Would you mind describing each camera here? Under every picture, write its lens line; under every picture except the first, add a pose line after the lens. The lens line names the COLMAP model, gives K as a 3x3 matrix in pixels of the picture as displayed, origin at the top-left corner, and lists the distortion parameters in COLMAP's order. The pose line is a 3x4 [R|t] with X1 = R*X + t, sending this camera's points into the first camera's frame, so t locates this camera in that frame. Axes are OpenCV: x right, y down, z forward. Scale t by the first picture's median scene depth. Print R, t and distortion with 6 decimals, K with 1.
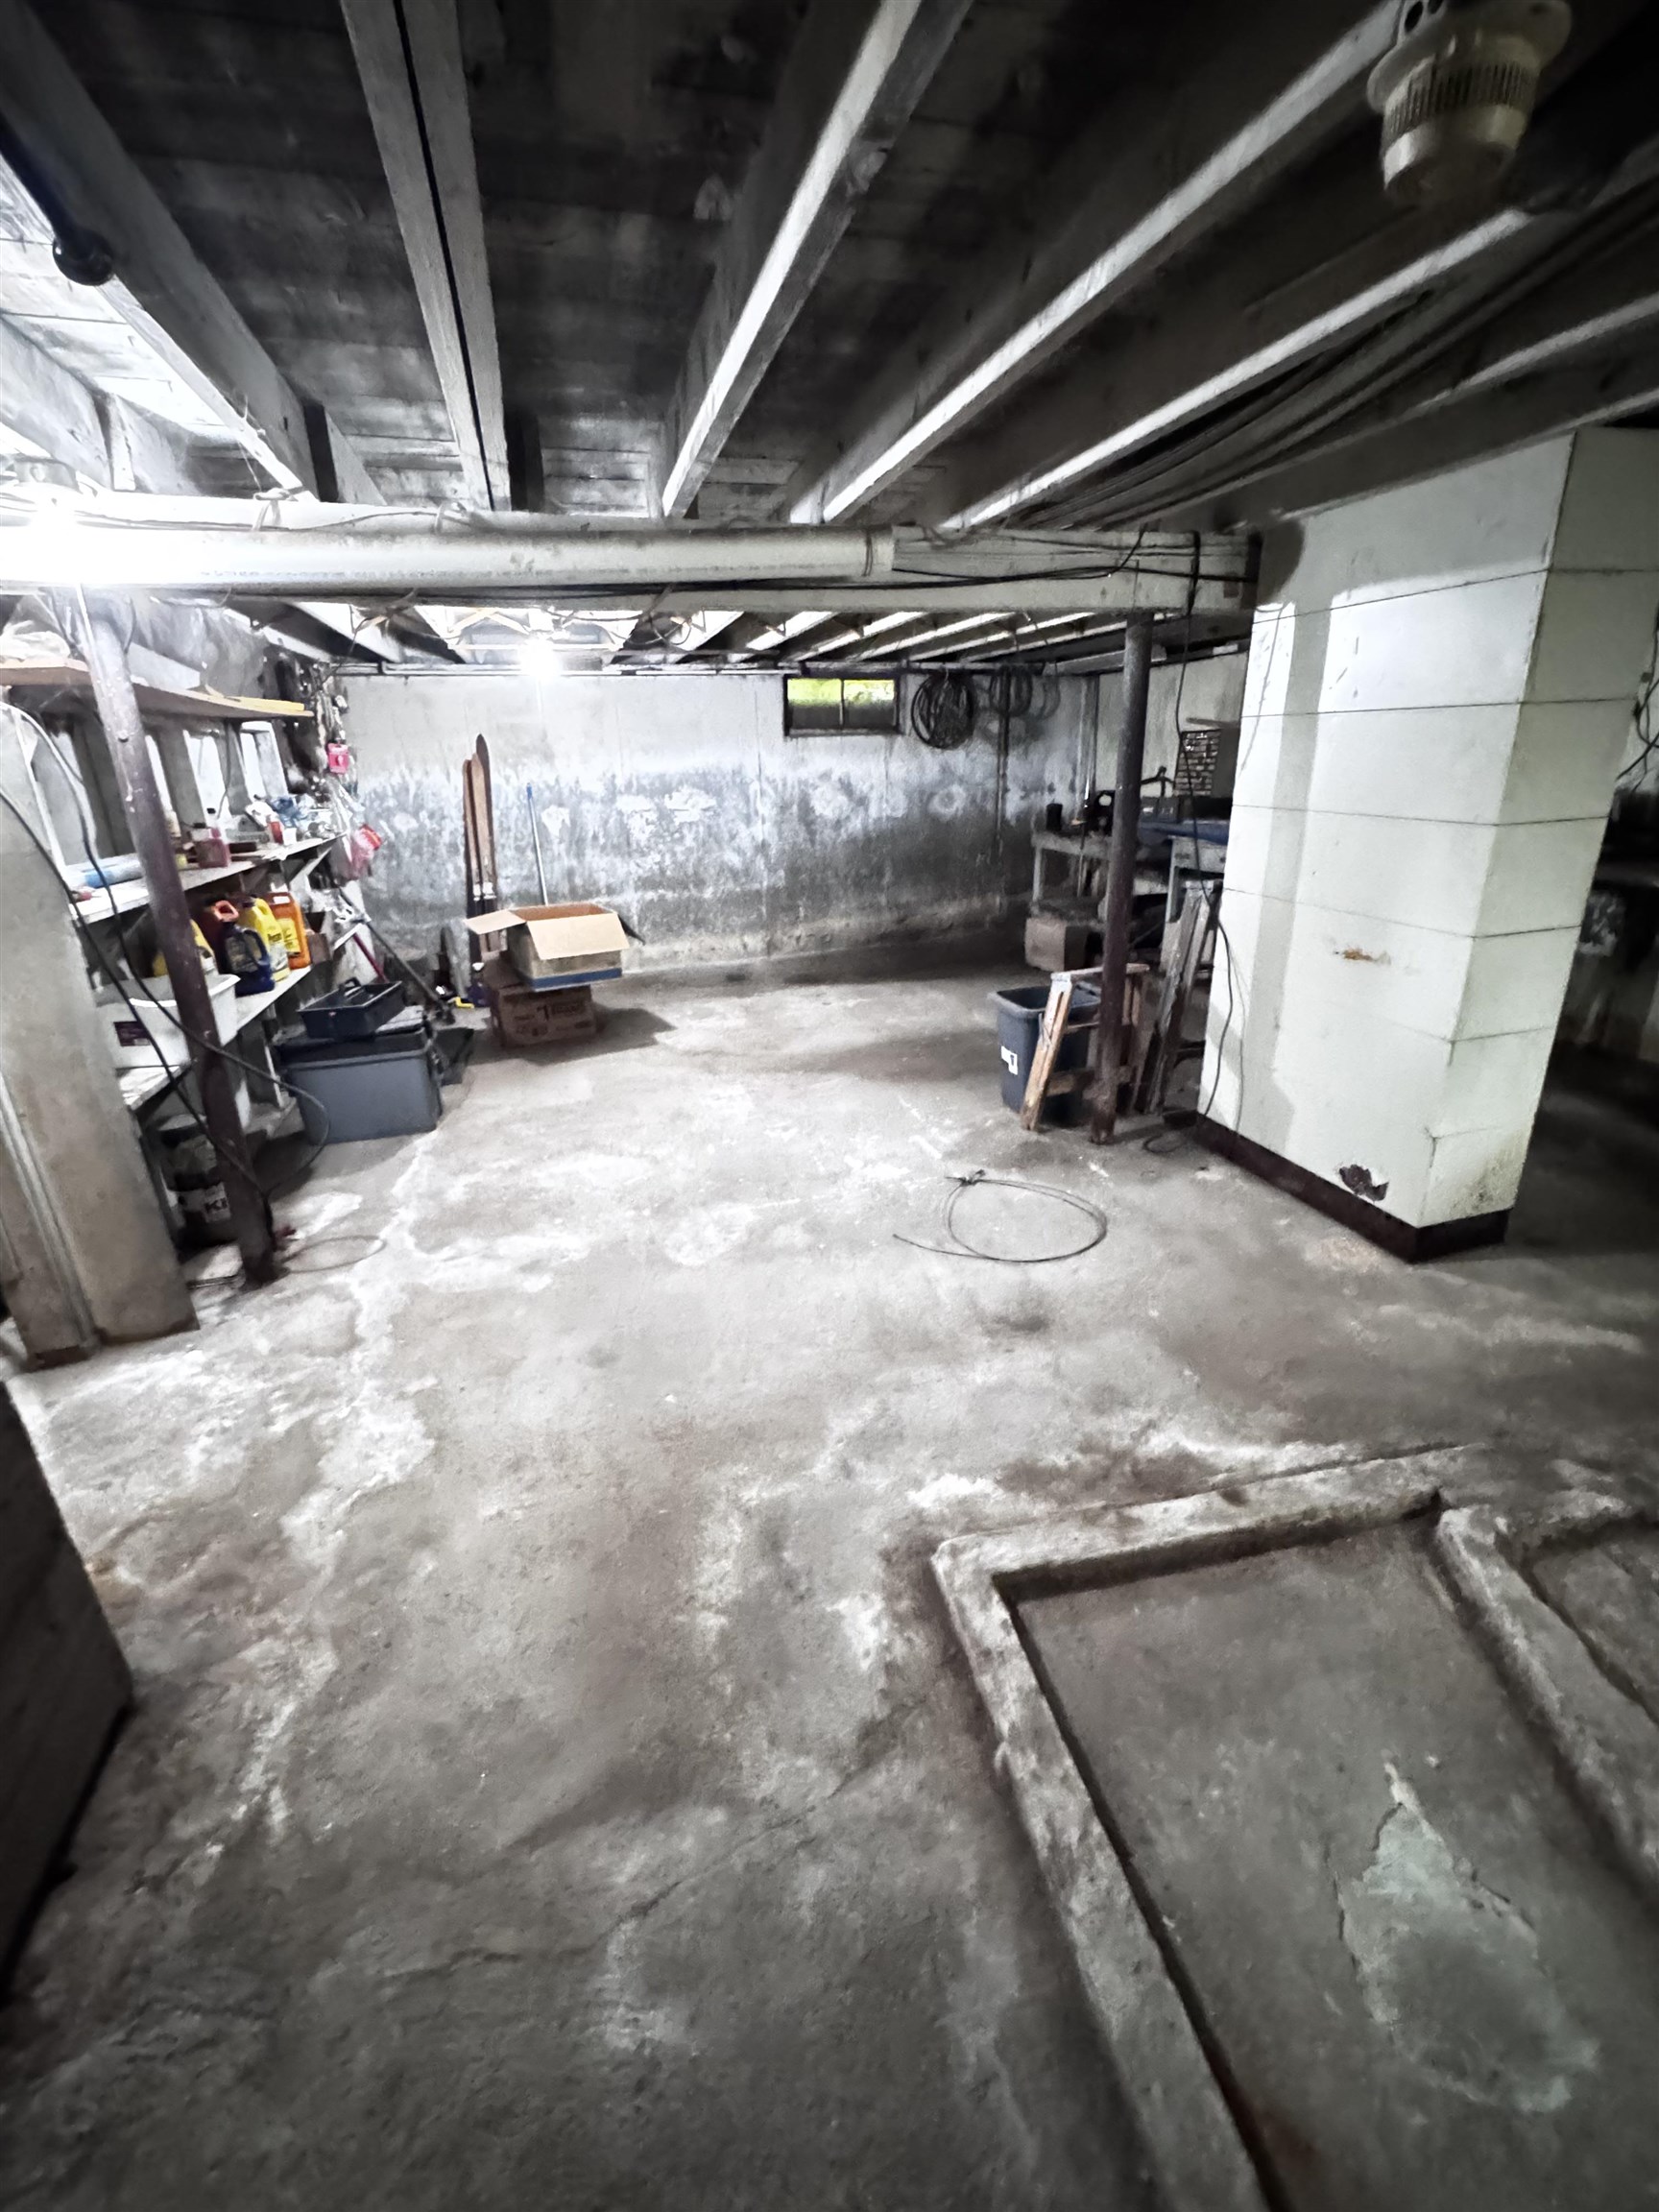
lens RADIAL K [[960.4, 0, 829.1], [0, 960.4, 1108.7], [0, 0, 1]] dist [-0.002976, 0.000160]
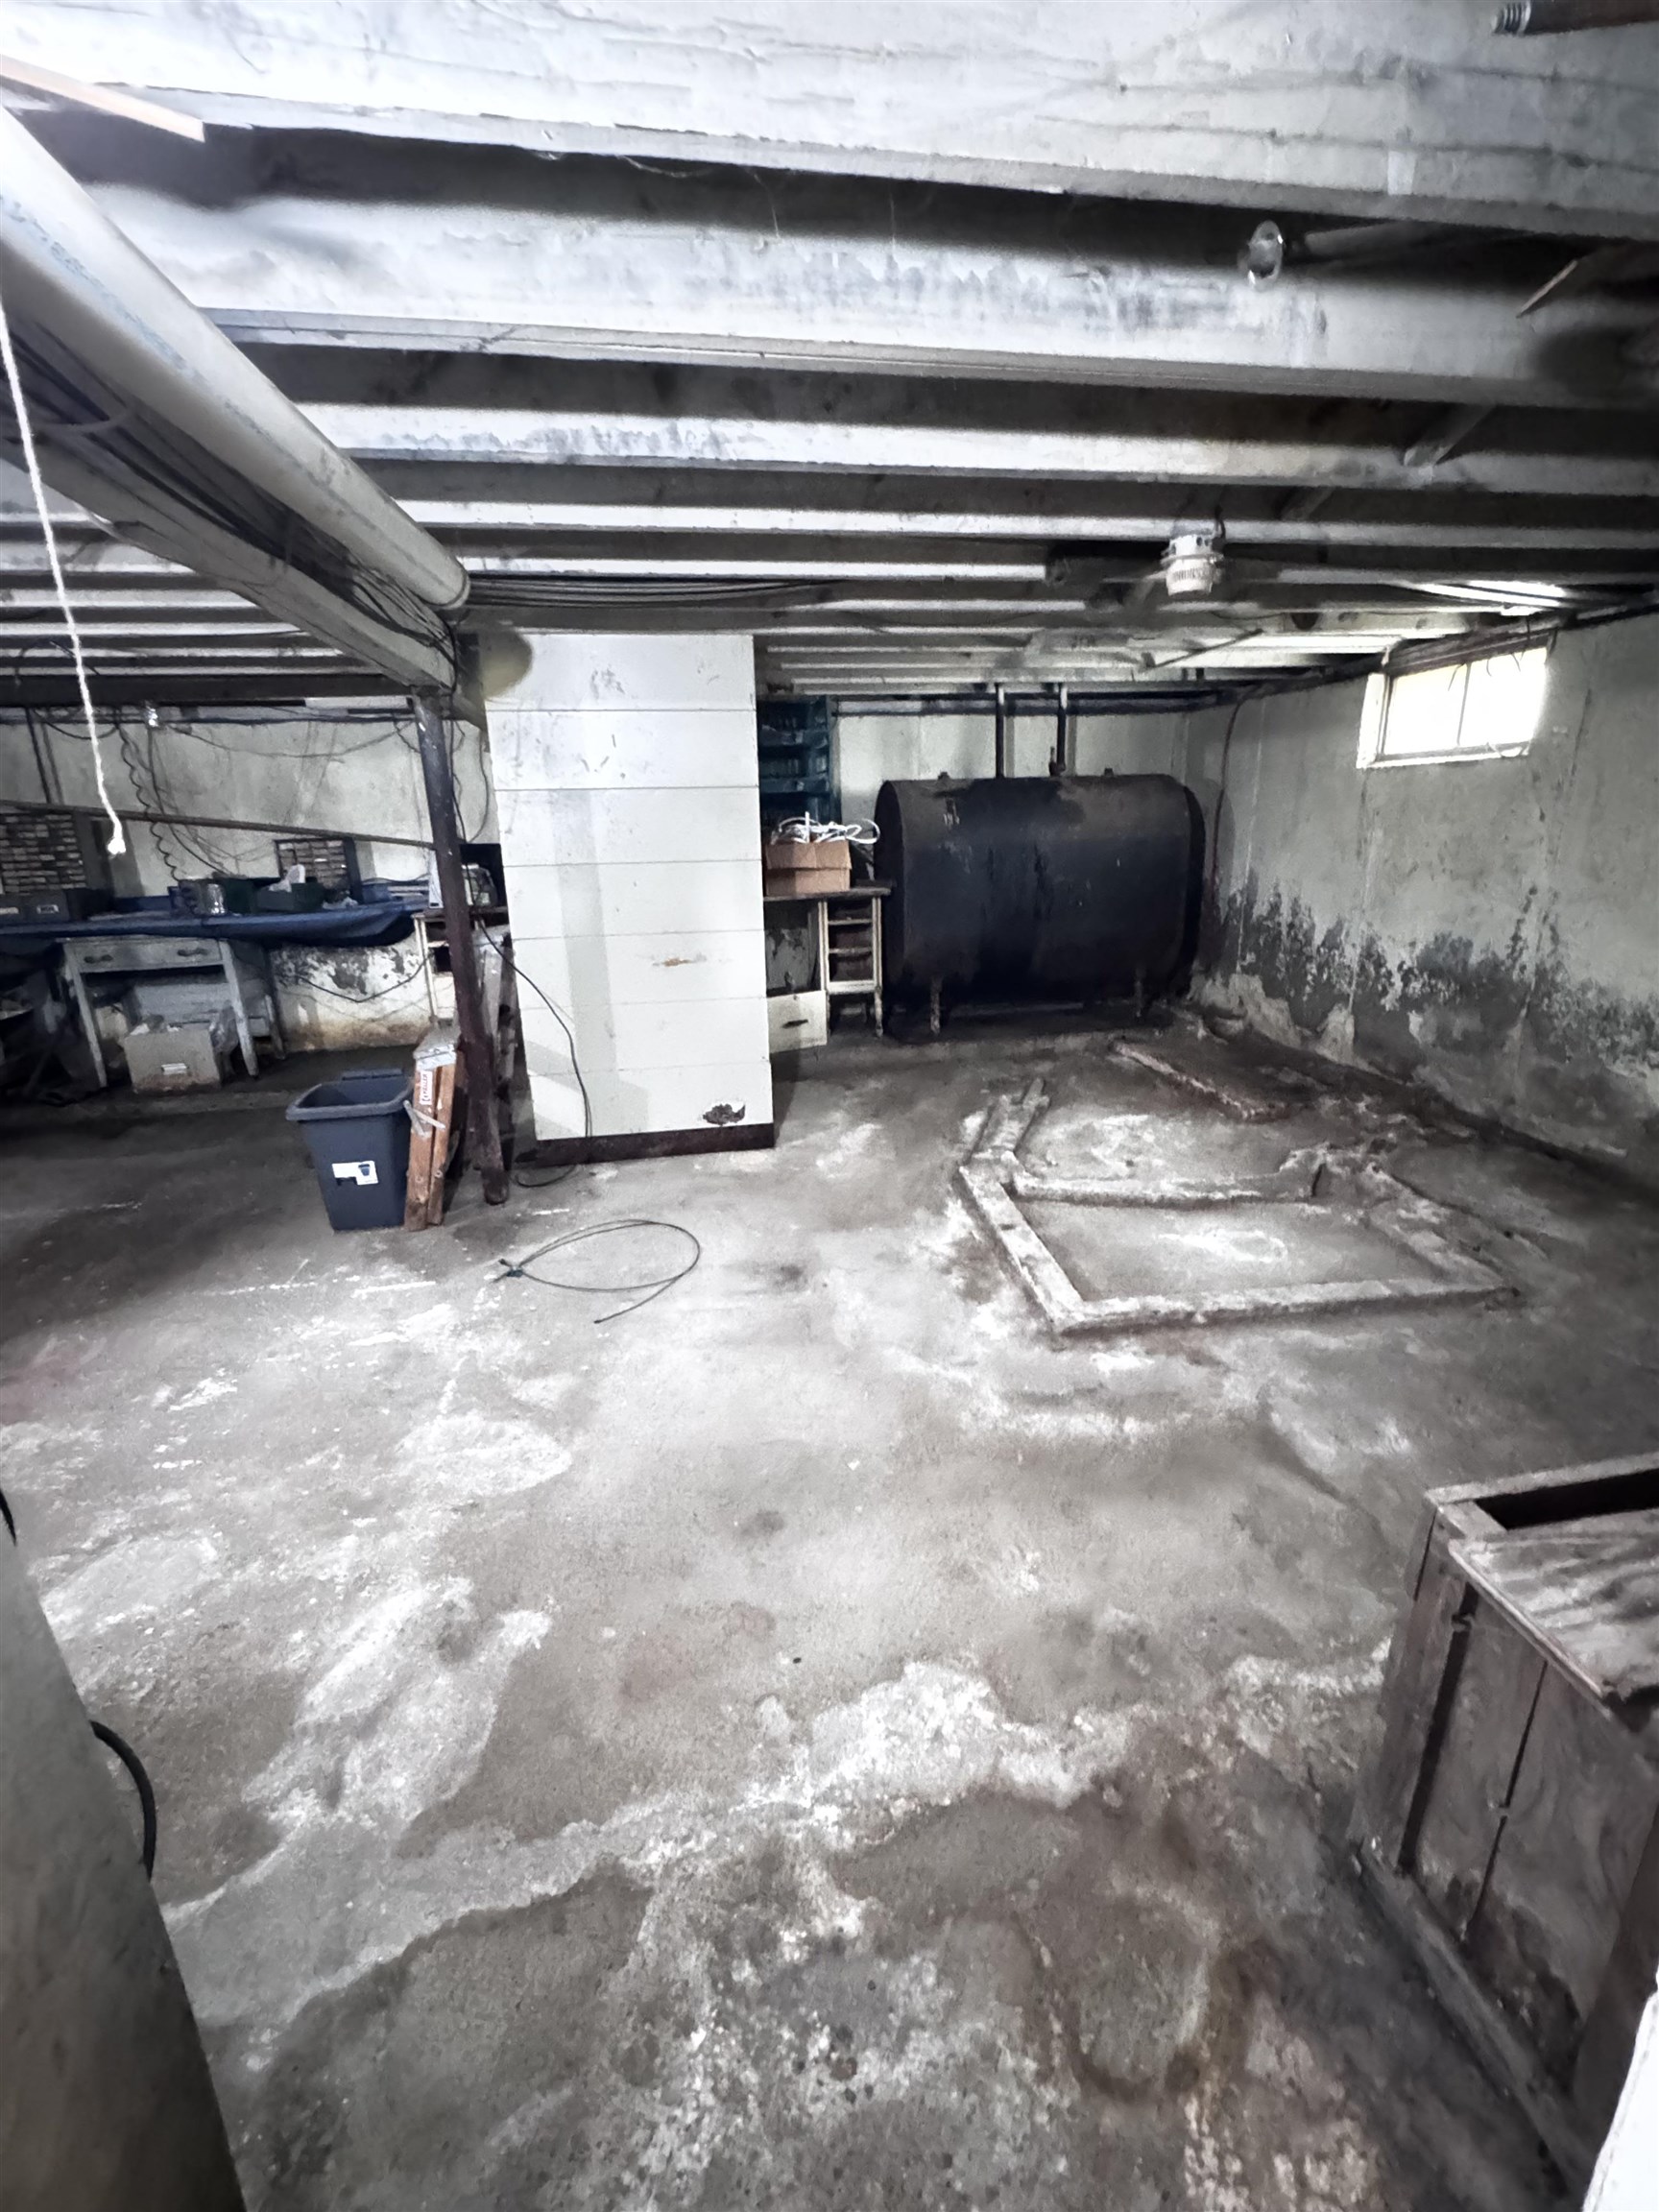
lens RADIAL K [[960.4, 0, 830.4], [0, 960.4, 1108.3], [0, 0, 1]] dist [-0.002976, 0.000160]
pose [[0.096664, -0.267994, 0.958559, -0.810365], [0.366718, 0.904907, 0.216013, -0.186936], [-0.925297, 0.330640, 0.185750, 0.610534]]
